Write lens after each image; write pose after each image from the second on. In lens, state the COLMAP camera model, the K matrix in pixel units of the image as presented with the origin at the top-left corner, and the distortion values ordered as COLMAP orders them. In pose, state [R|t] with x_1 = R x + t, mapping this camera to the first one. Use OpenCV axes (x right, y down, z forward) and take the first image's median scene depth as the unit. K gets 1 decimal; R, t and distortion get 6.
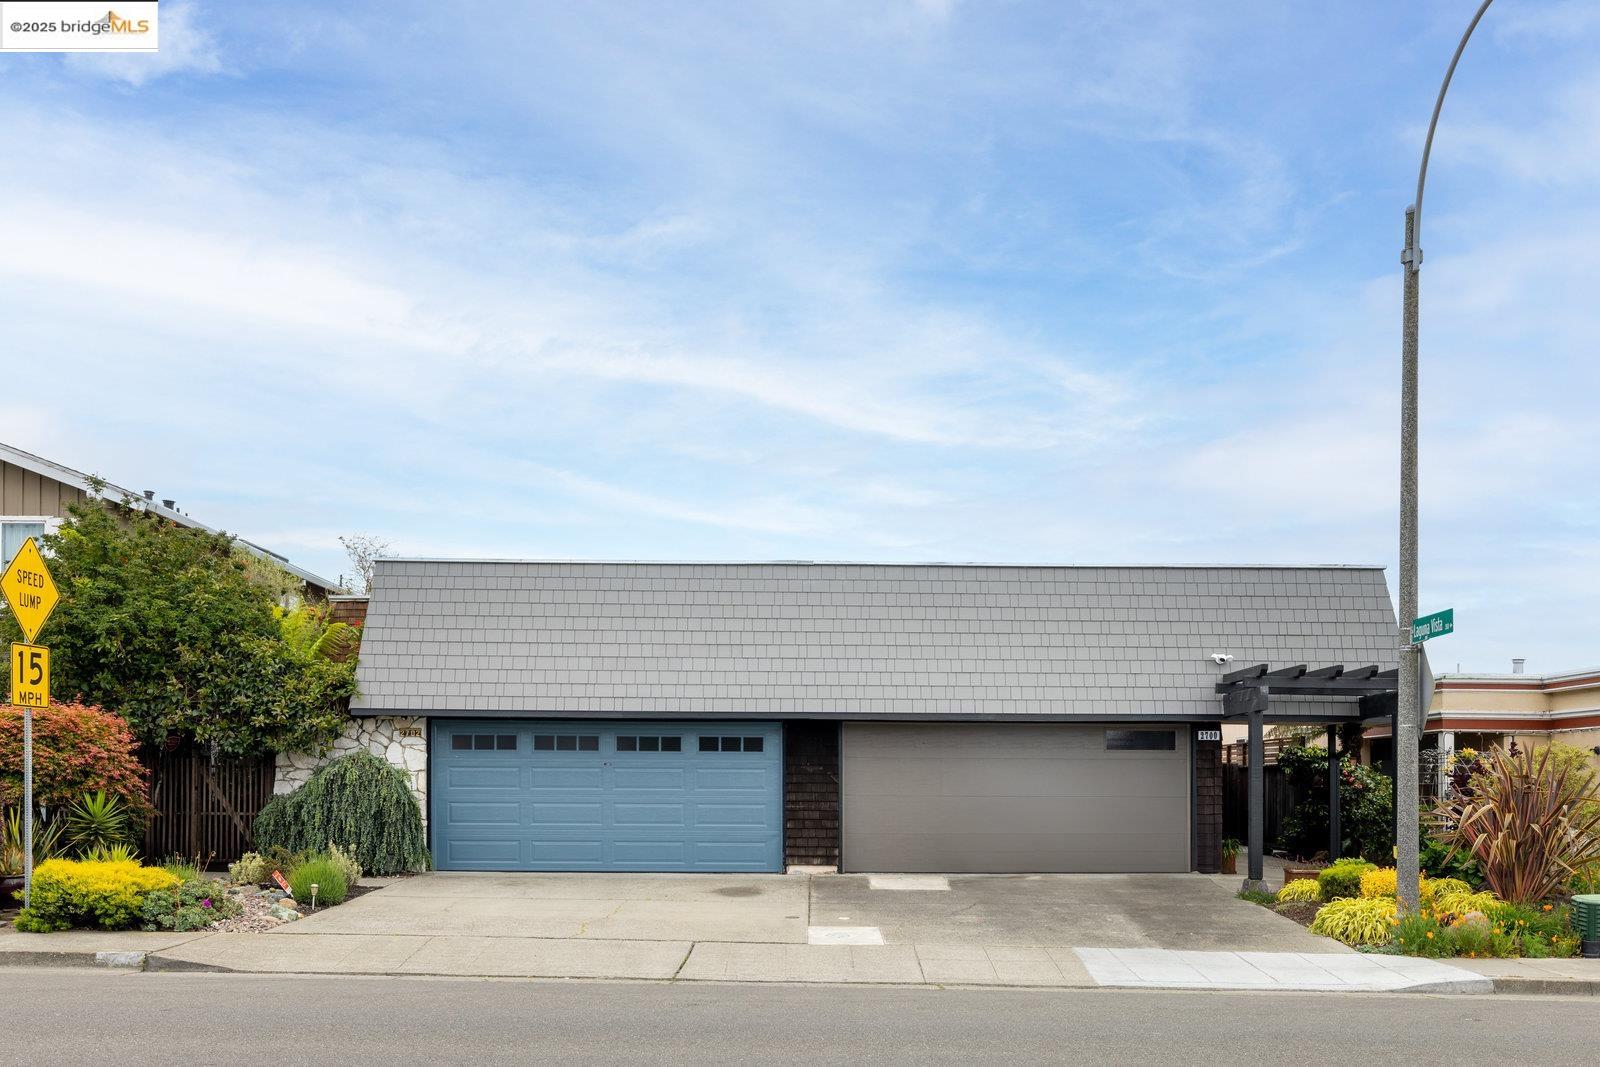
lens RADIAL K [[1410.5, 0, 801.6], [0, 1410.5, 804.5], [0, 0, 1]] dist [0.004624, 0.003680]
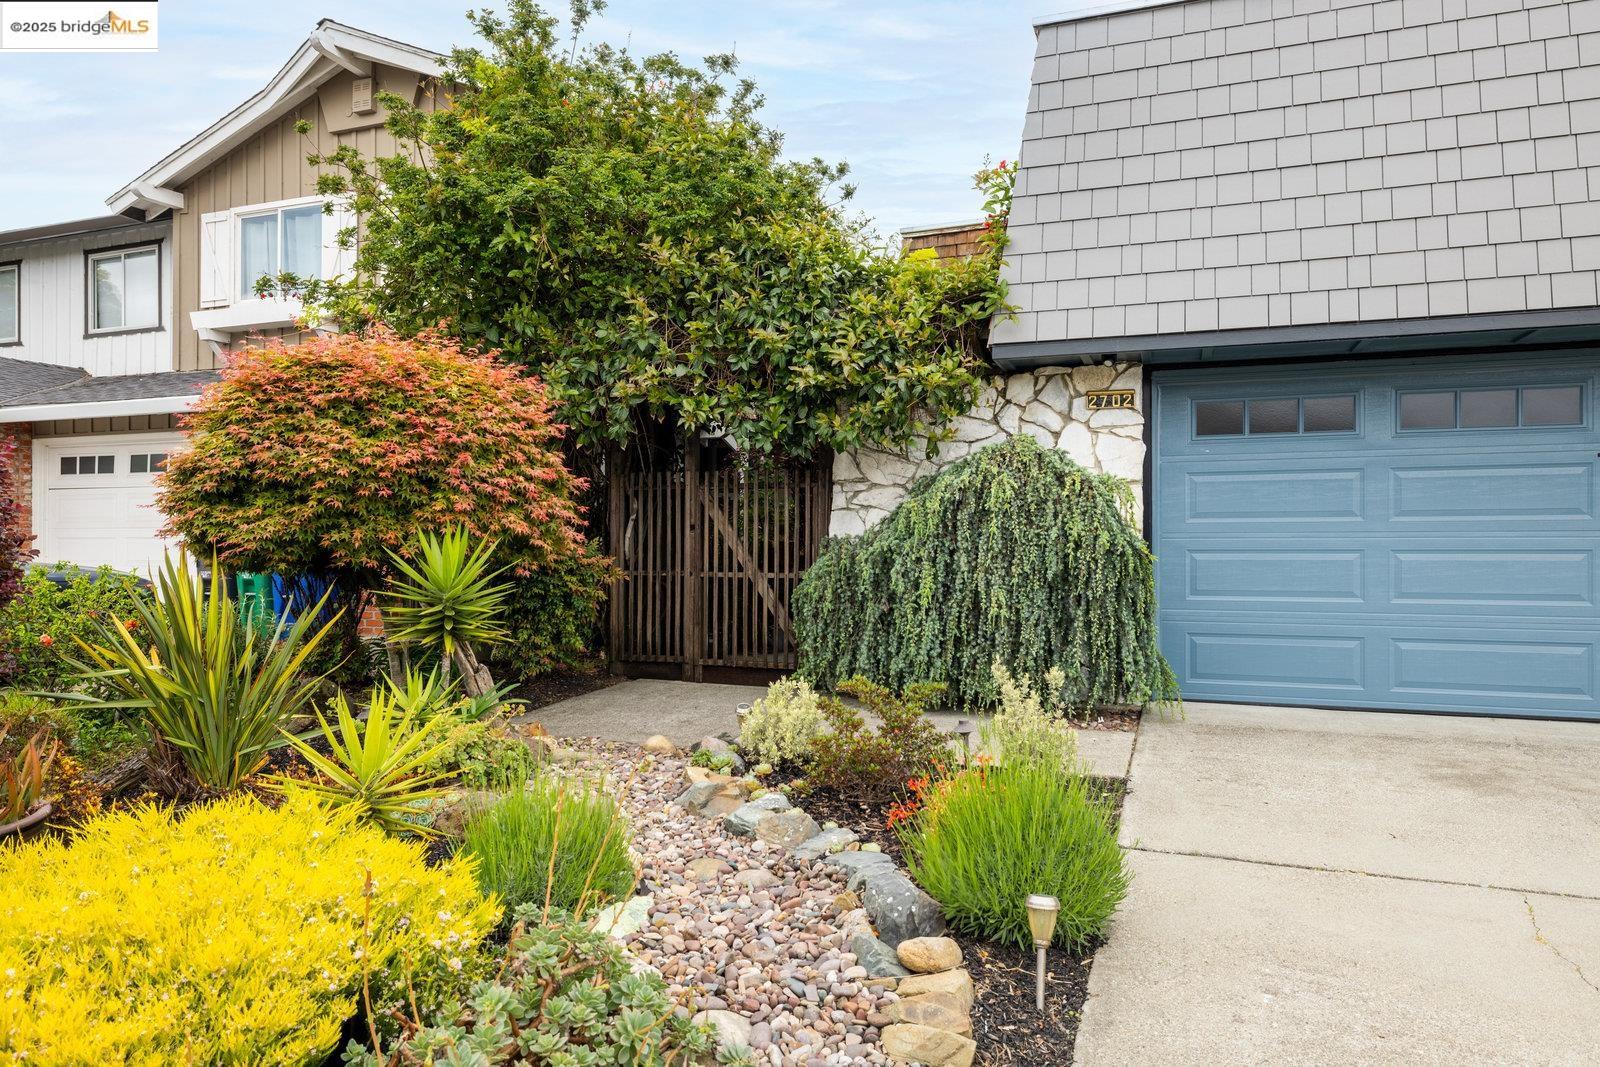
lens RADIAL K [[997.9, 0, 804.2], [0, 997.9, 554.4], [0, 0, 1]] dist [-0.002615, 0.001187]
pose [[0.938055, -0.005285, -0.346446, -0.263976], [0.003758, 0.999980, -0.005079, 0.000587], [0.346466, 0.003463, 0.938056, 0.675145]]
